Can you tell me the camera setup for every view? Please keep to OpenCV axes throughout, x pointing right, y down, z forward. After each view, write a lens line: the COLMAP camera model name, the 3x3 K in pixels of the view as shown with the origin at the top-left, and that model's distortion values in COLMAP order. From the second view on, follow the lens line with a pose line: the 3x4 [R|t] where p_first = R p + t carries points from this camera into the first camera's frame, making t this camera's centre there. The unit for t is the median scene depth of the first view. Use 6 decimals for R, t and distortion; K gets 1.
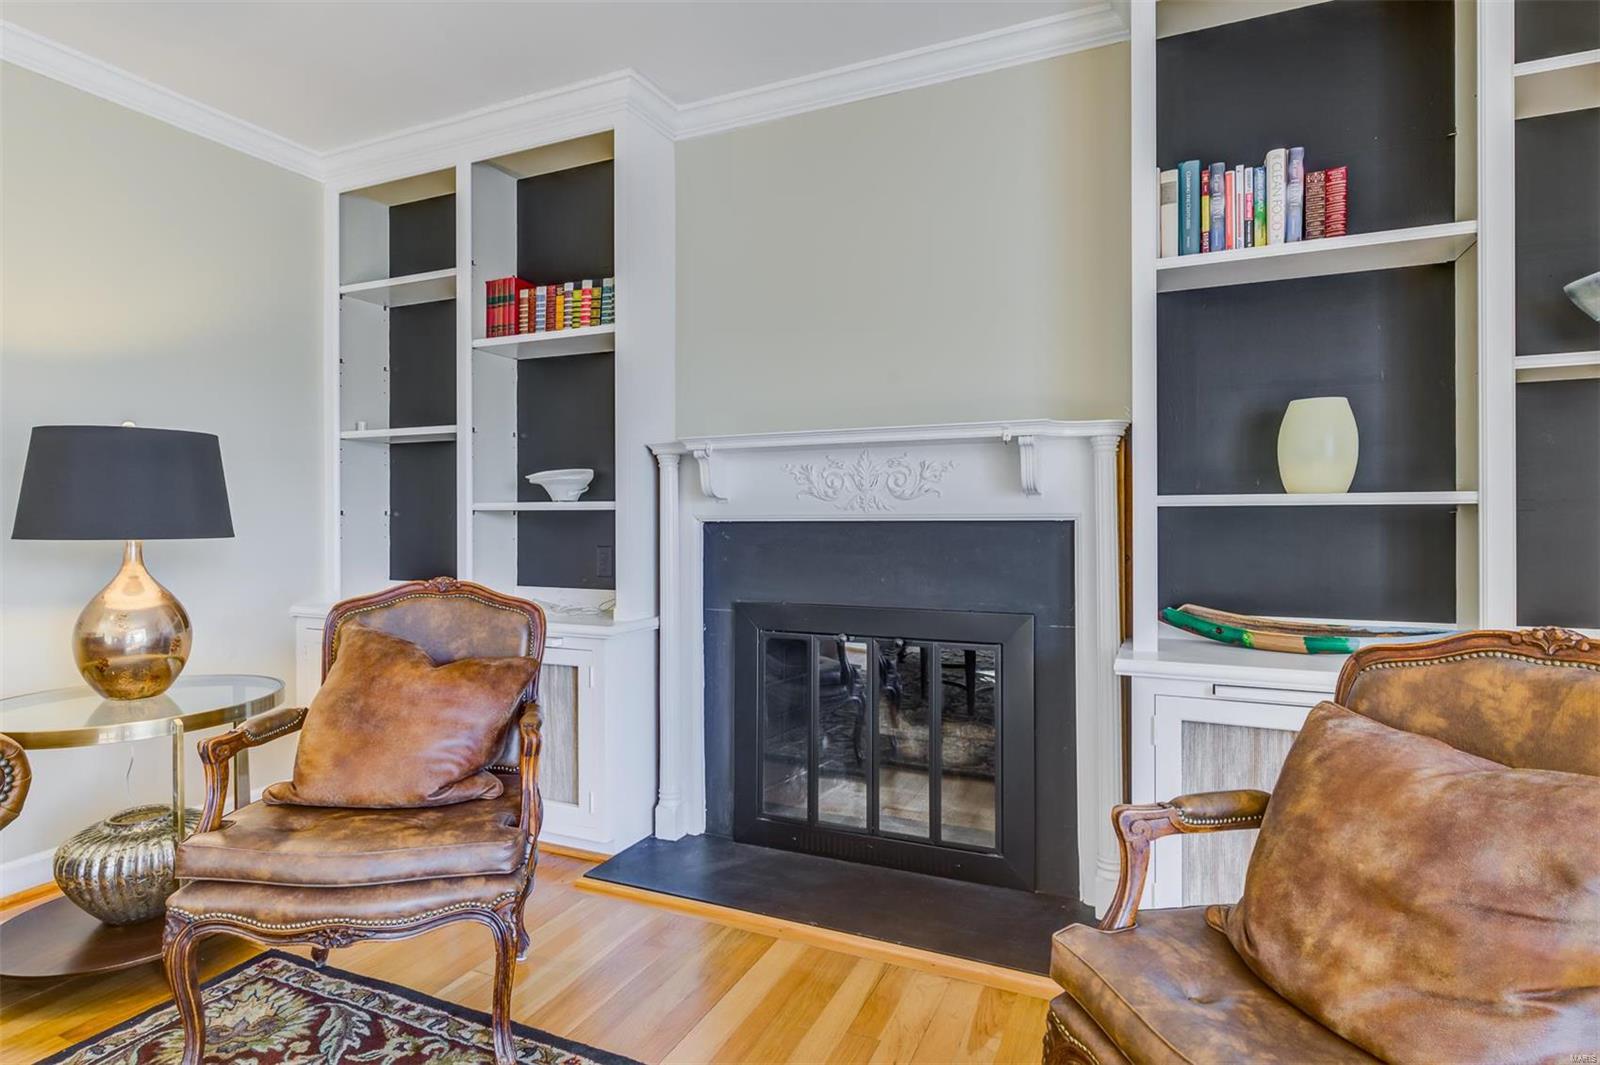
lens RADIAL K [[836.8, 0, 798.9], [0, 836.8, 523.5], [0, 0, 1]] dist [0.000141, -0.001915]
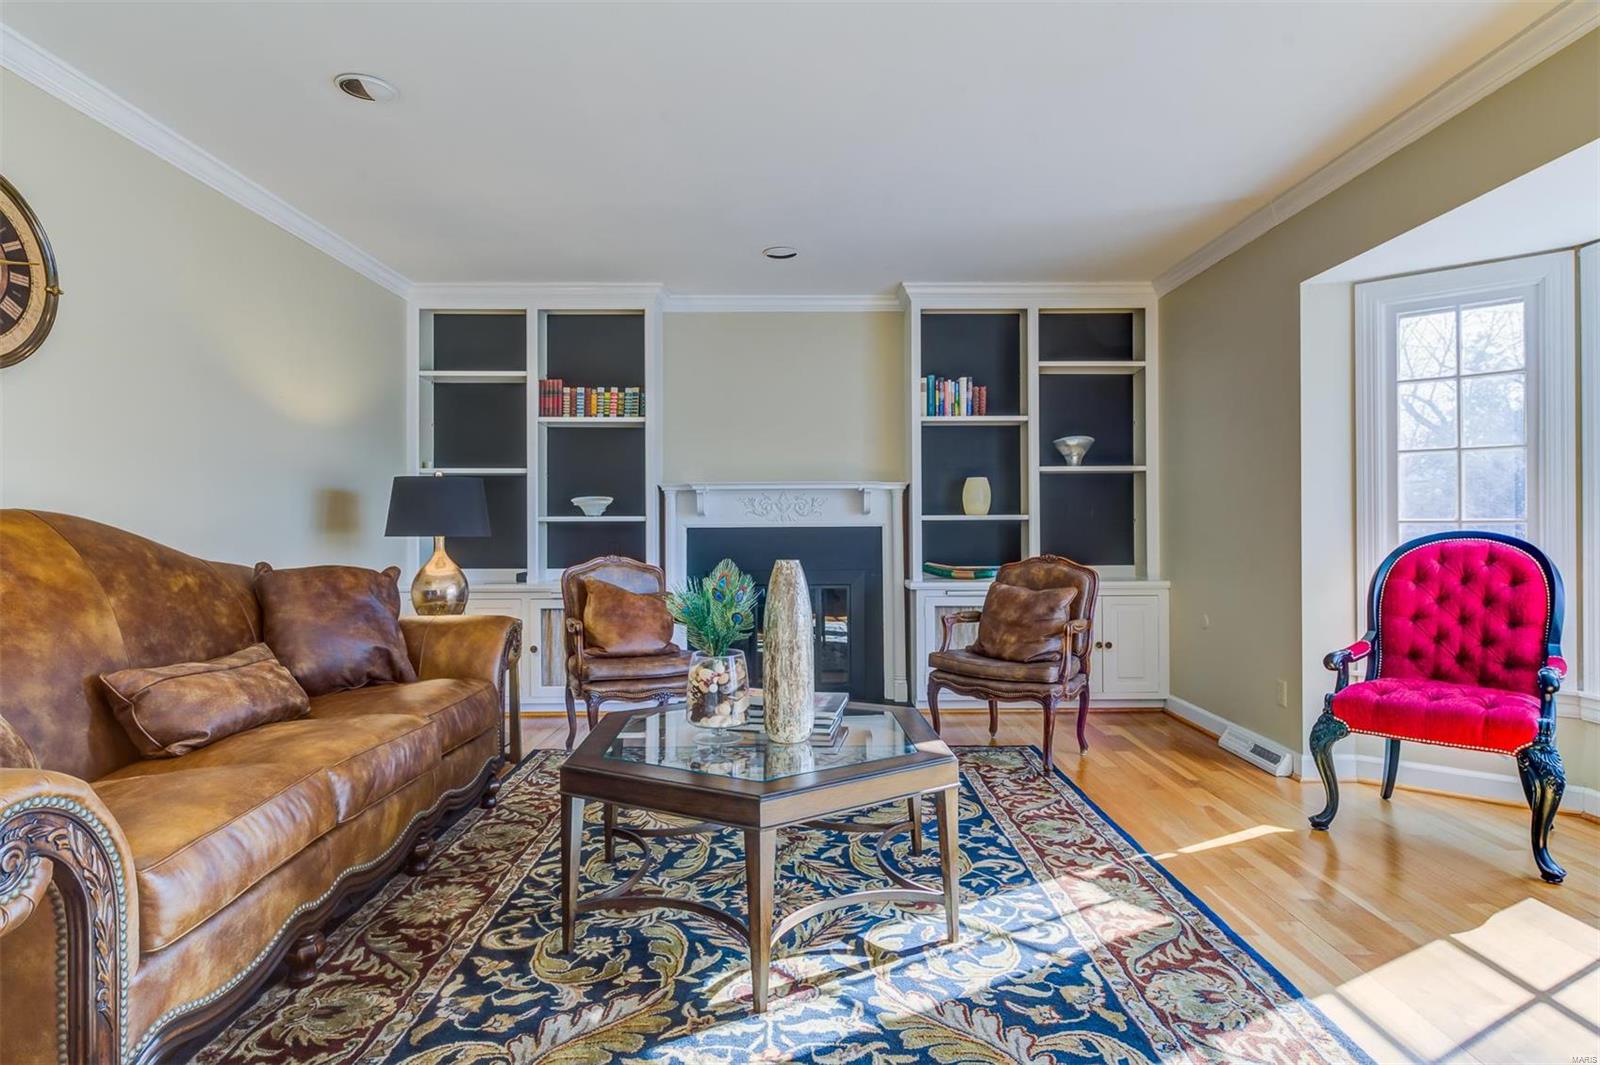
lens RADIAL K [[836.8, 0, 804.9], [0, 836.8, 525.1], [0, 0, 1]] dist [0.000141, -0.001915]
pose [[0.904071, 0.001570, 0.427379, -0.883118], [0.003577, 0.999930, -0.011240, 0.018364], [-0.427367, 0.011691, 0.904003, -1.004262]]
